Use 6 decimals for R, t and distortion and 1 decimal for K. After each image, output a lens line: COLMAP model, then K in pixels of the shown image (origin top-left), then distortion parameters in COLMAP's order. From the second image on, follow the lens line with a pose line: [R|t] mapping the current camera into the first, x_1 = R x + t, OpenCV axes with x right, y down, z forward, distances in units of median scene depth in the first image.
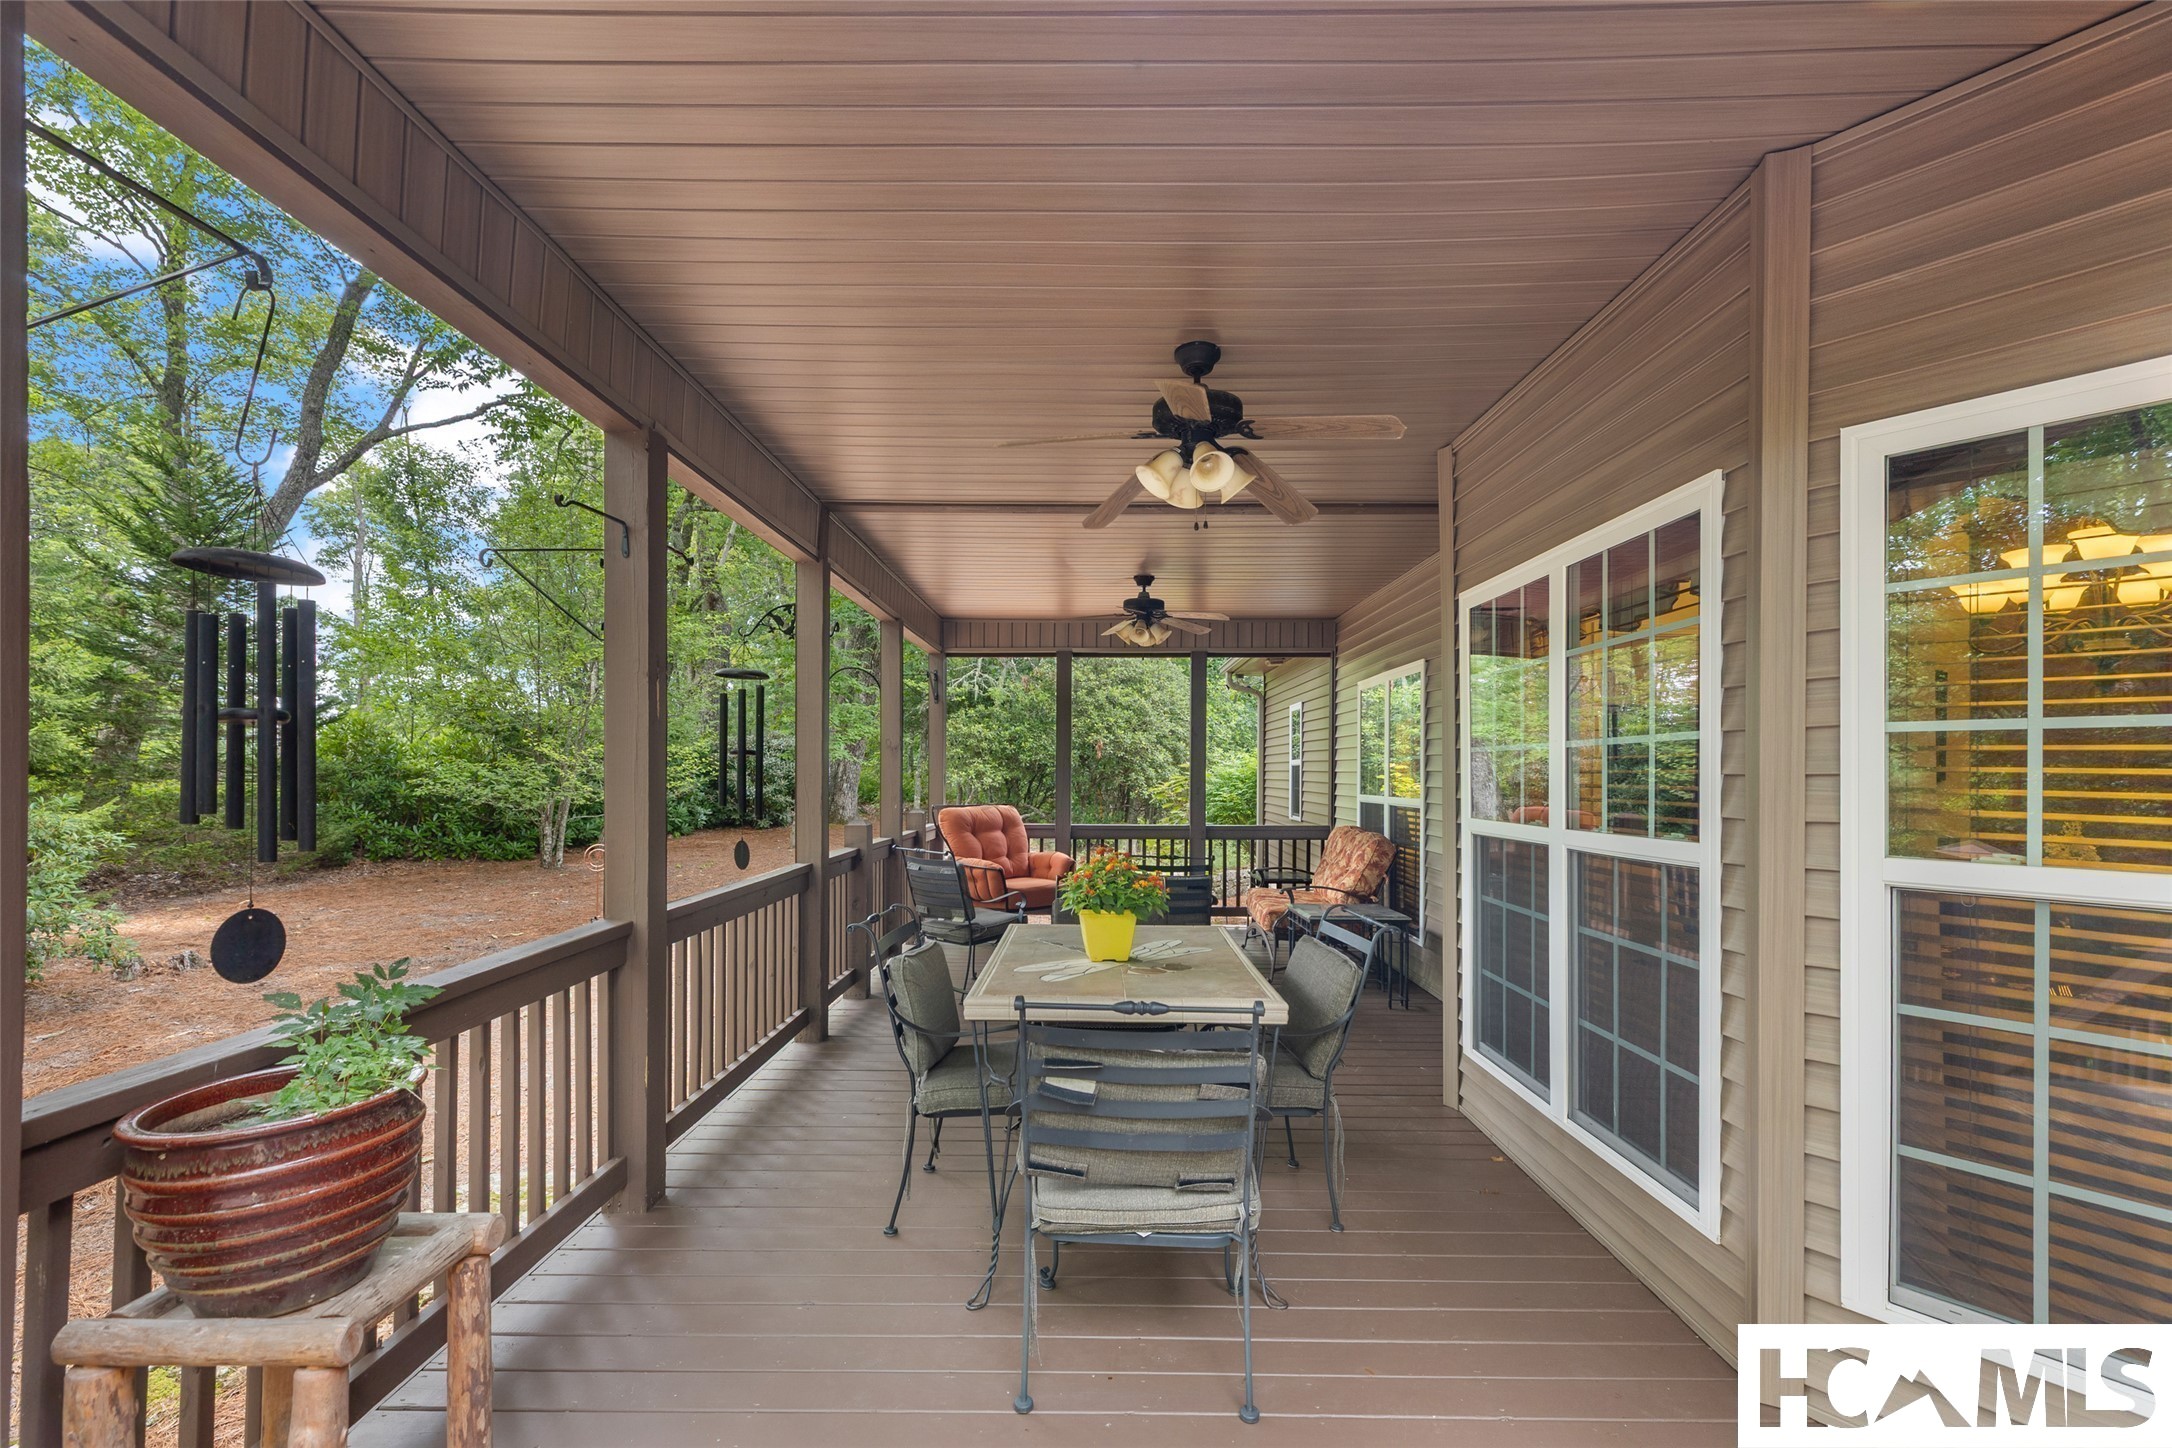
lens RADIAL K [[998.5, 0, 1088.9], [0, 998.5, 768.4], [0, 0, 1]] dist [0.000285, 0.000332]
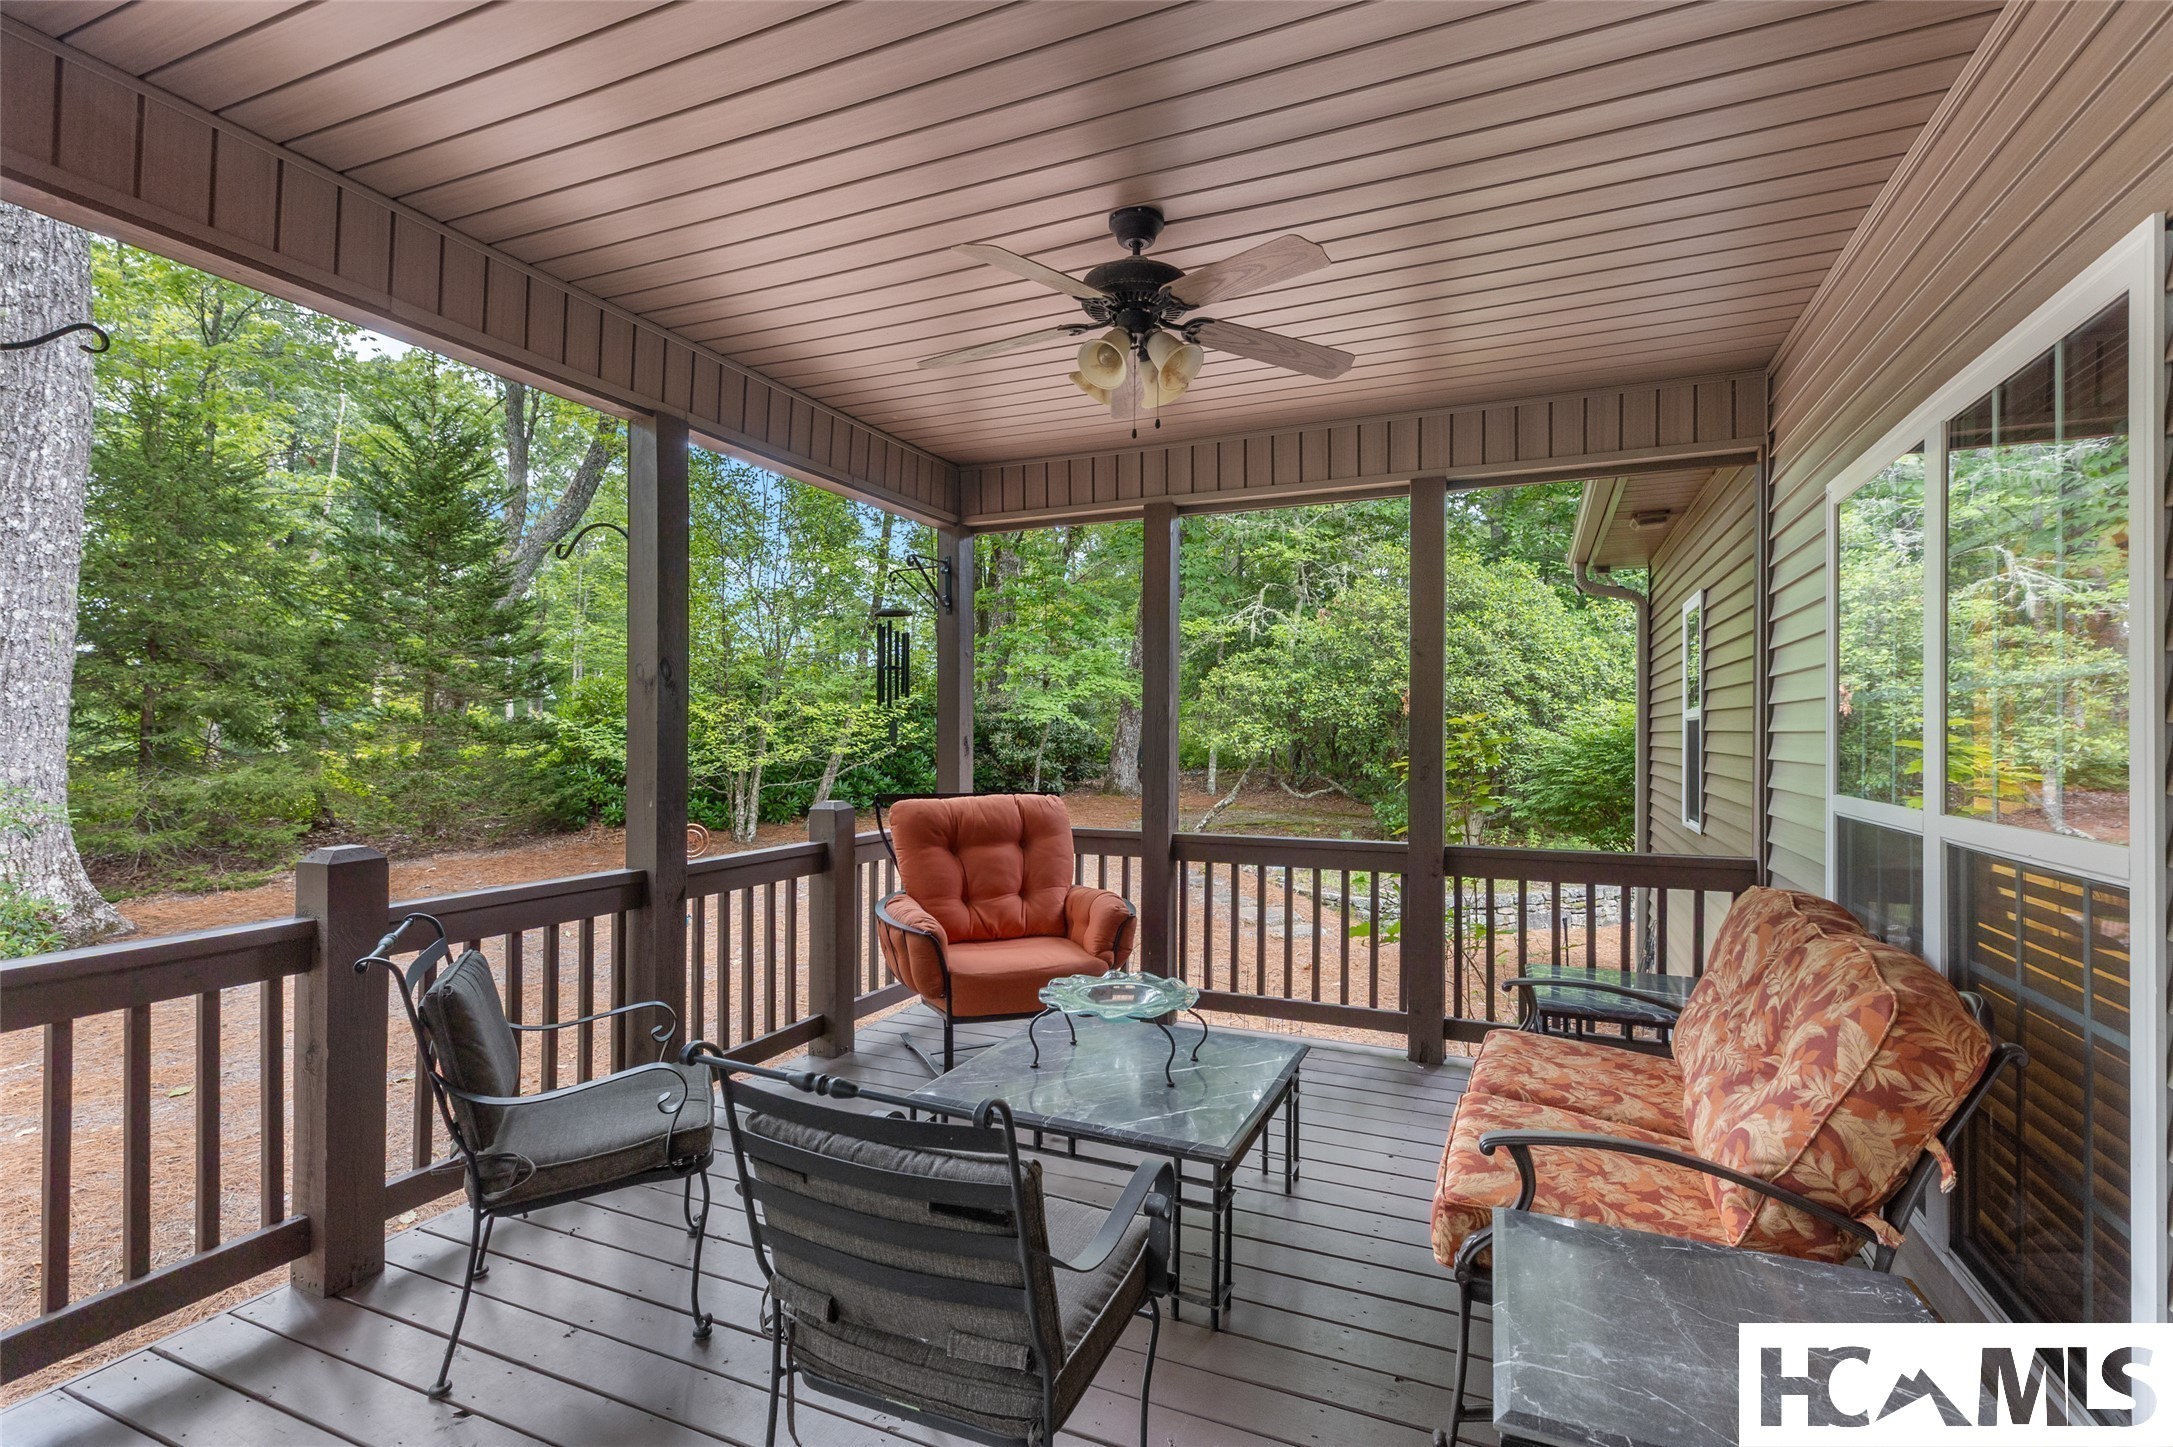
lens RADIAL K [[997.2, 0, 1087.4], [0, 997.2, 738.5], [0, 0, 1]] dist [-0.000466, -0.000108]
pose [[0.922064, 0.001447, -0.387036, 0.134251], [0.001255, 0.999977, 0.006728, 0.002613], [0.387036, -0.006689, 0.922040, 0.468543]]
